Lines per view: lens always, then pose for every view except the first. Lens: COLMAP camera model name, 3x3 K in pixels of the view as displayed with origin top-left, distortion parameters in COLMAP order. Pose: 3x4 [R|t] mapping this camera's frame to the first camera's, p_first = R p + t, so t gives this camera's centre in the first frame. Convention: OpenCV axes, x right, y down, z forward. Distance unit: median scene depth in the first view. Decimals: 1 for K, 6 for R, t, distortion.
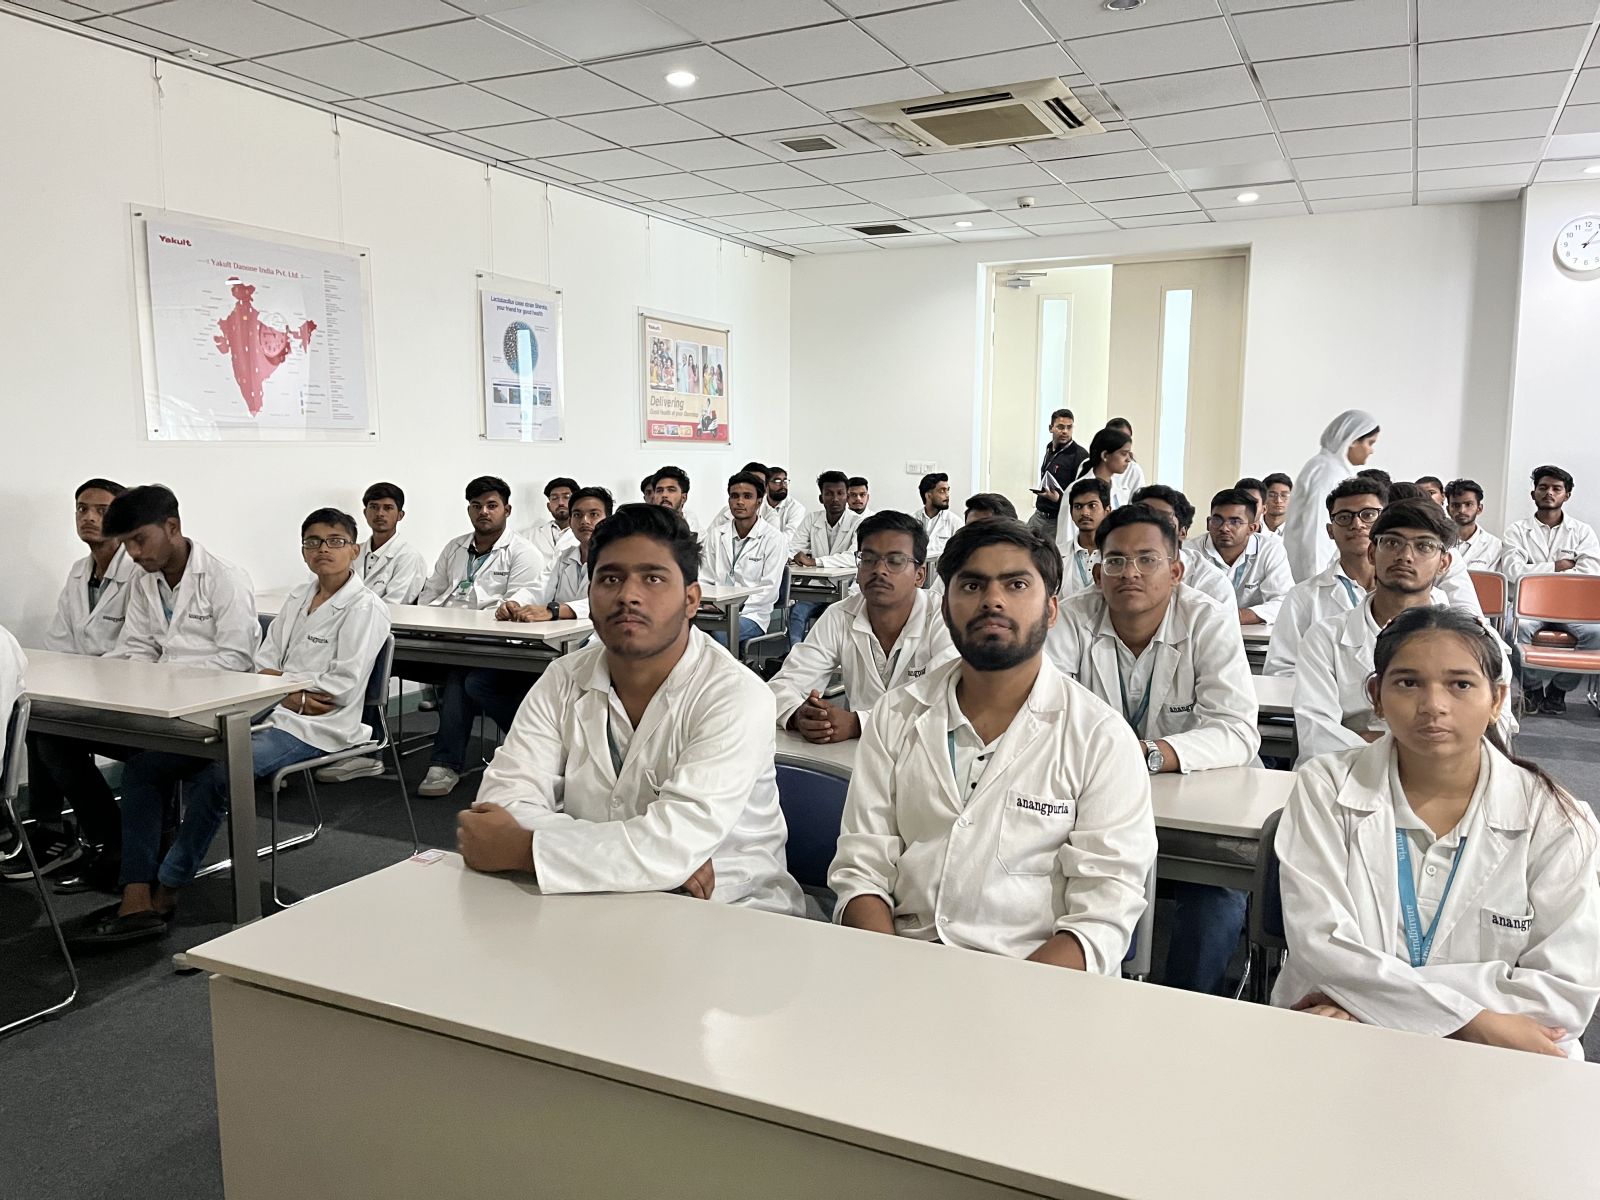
lens RADIAL K [[1225.8, 0, 800.0], [0, 1225.8, 600.0], [0, 0, 1]] dist [0.010159, 0.003457]
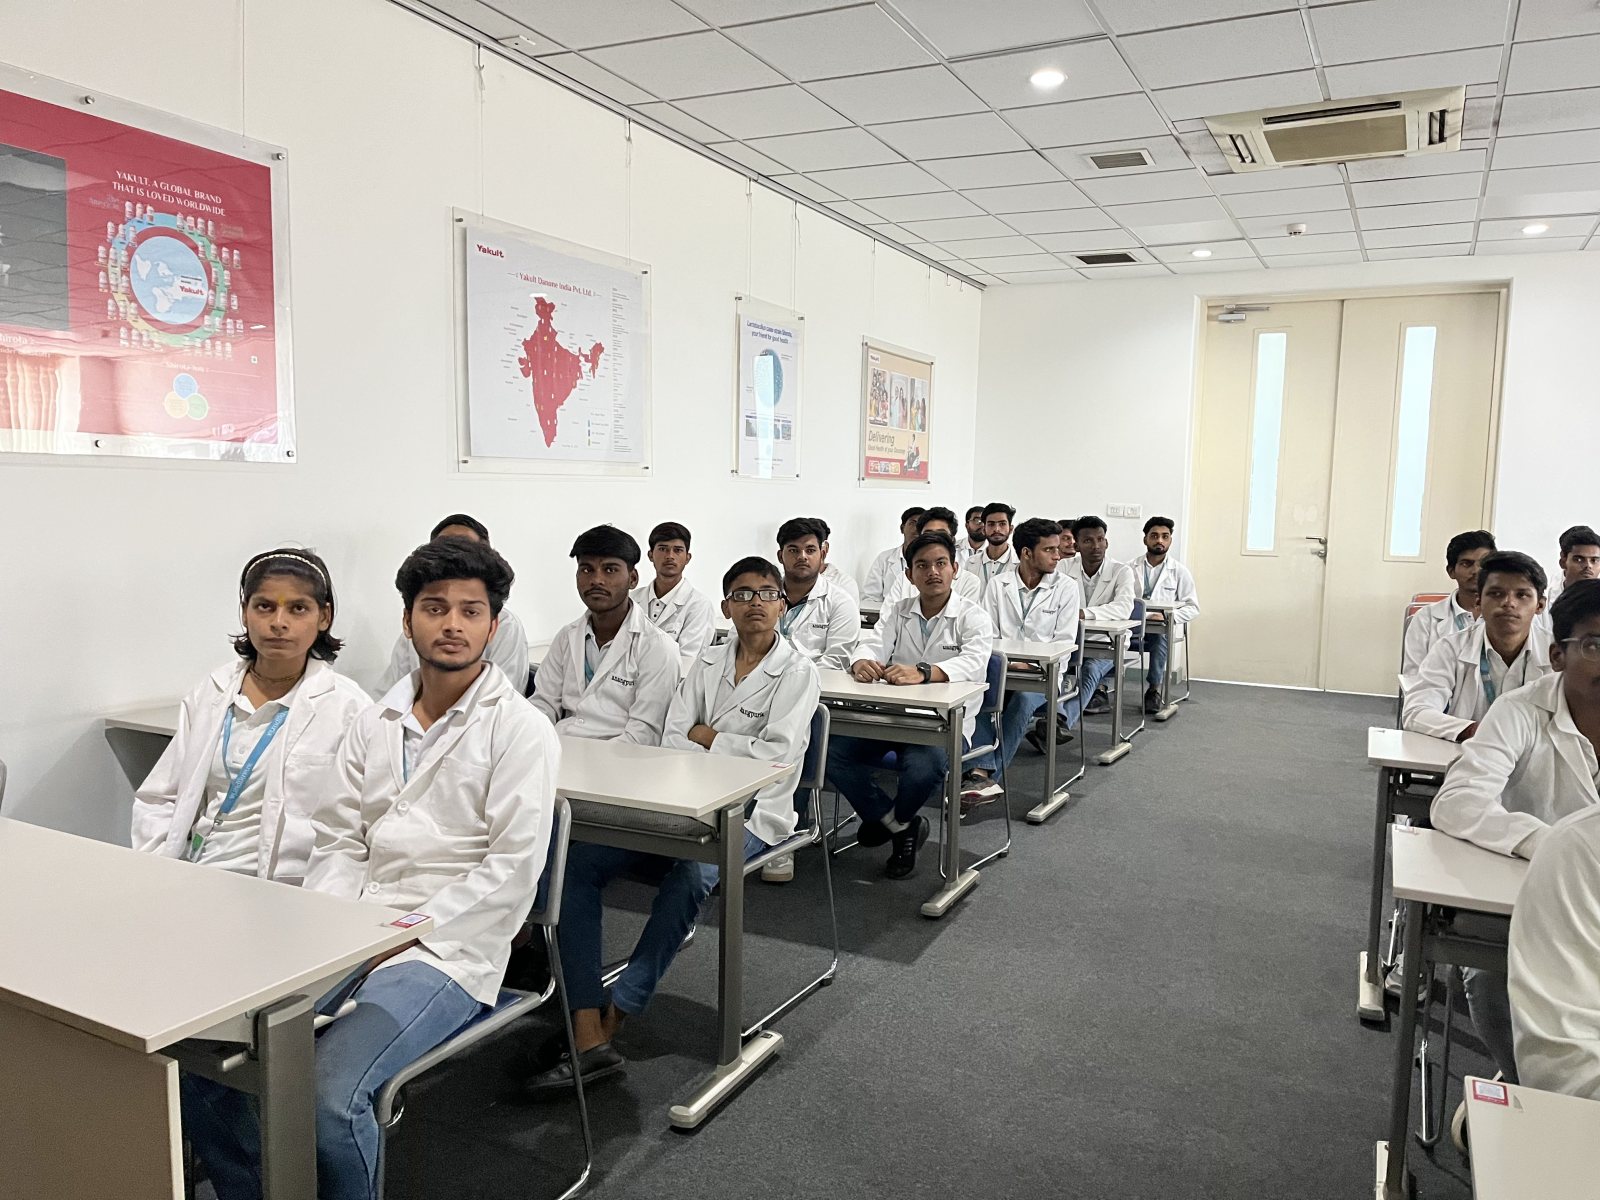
lens RADIAL K [[1218.1, 0, 800.0], [0, 1218.1, 600.0], [0, 0, 1]] dist [0.046171, -0.073430]
pose [[0.999806, 0.017436, -0.009201, -0.237826], [-0.017685, 0.999460, -0.027702, -0.014921], [0.008713, 0.027860, 0.999574, 0.103263]]
